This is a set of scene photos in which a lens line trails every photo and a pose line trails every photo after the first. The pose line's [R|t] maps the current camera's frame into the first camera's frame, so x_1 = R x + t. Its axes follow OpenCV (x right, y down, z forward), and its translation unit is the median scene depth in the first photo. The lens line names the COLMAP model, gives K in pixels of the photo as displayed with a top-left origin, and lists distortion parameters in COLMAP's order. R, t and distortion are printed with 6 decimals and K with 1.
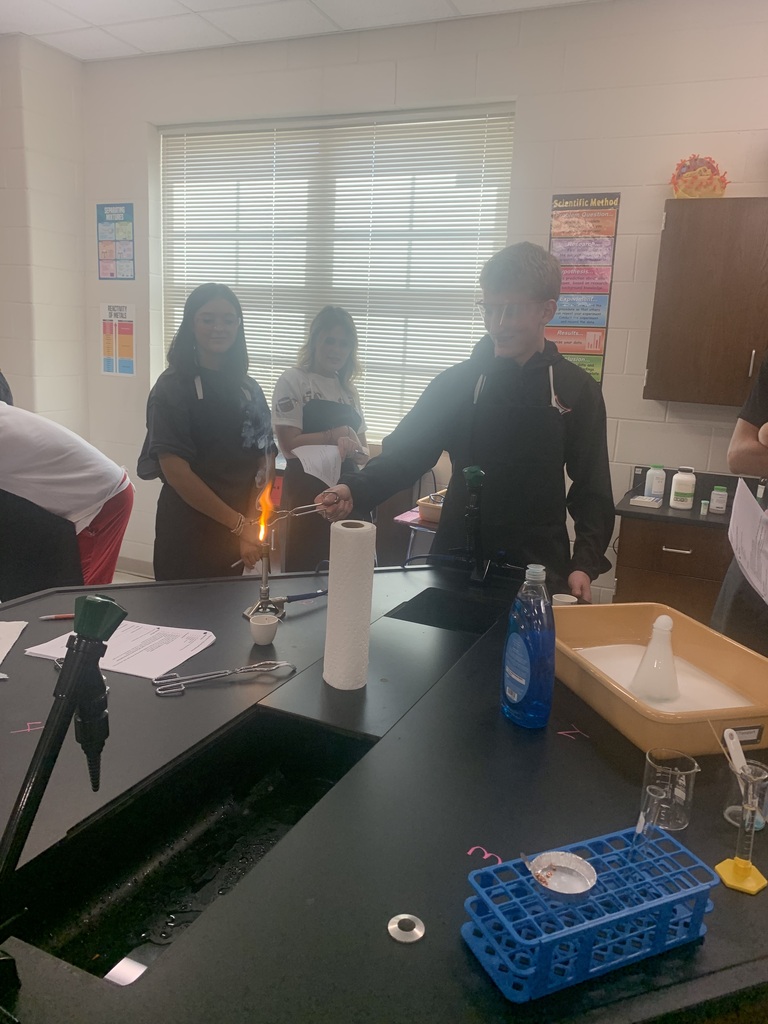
lens RADIAL K [[805.3, 0, 383.7], [0, 805.3, 506.8], [0, 0, 1]] dist [0.006224, 0.017155]
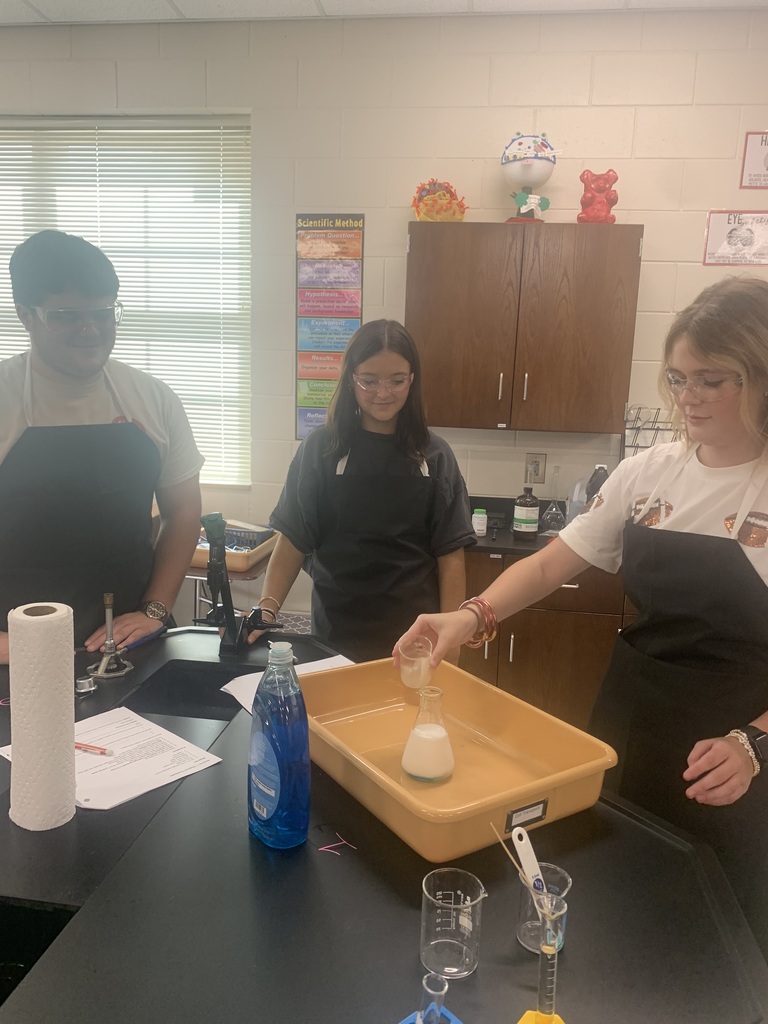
lens RADIAL K [[805.3, 0, 372.7], [0, 805.3, 510.7], [0, 0, 1]] dist [0.006224, 0.017155]
pose [[0.963581, -0.059196, 0.260783, 0.029498], [0.065999, 0.997668, -0.017400, -0.015670], [-0.259144, 0.033977, 0.965241, 0.074636]]
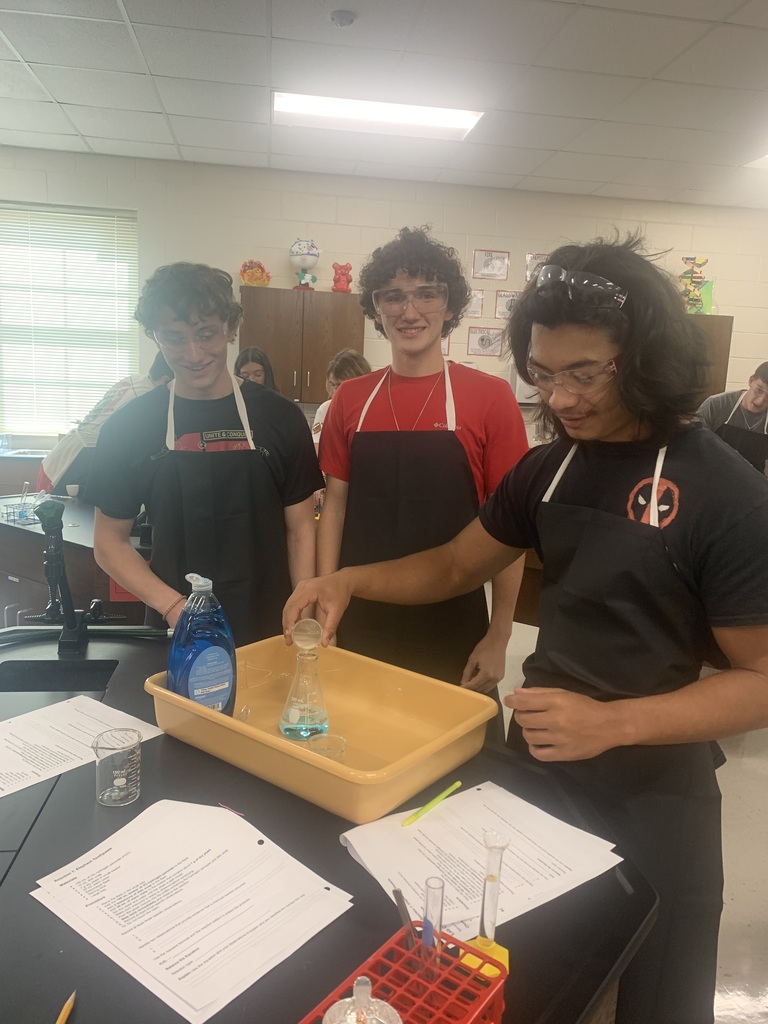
lens RADIAL K [[805.3, 0, 386.2], [0, 805.3, 513.8], [0, 0, 1]] dist [0.006224, 0.017155]
pose [[0.838312, -0.099041, 0.536119, -0.350556], [0.103530, 0.994387, 0.021813, 0.099908], [-0.535270, 0.037219, 0.843861, -0.591848]]
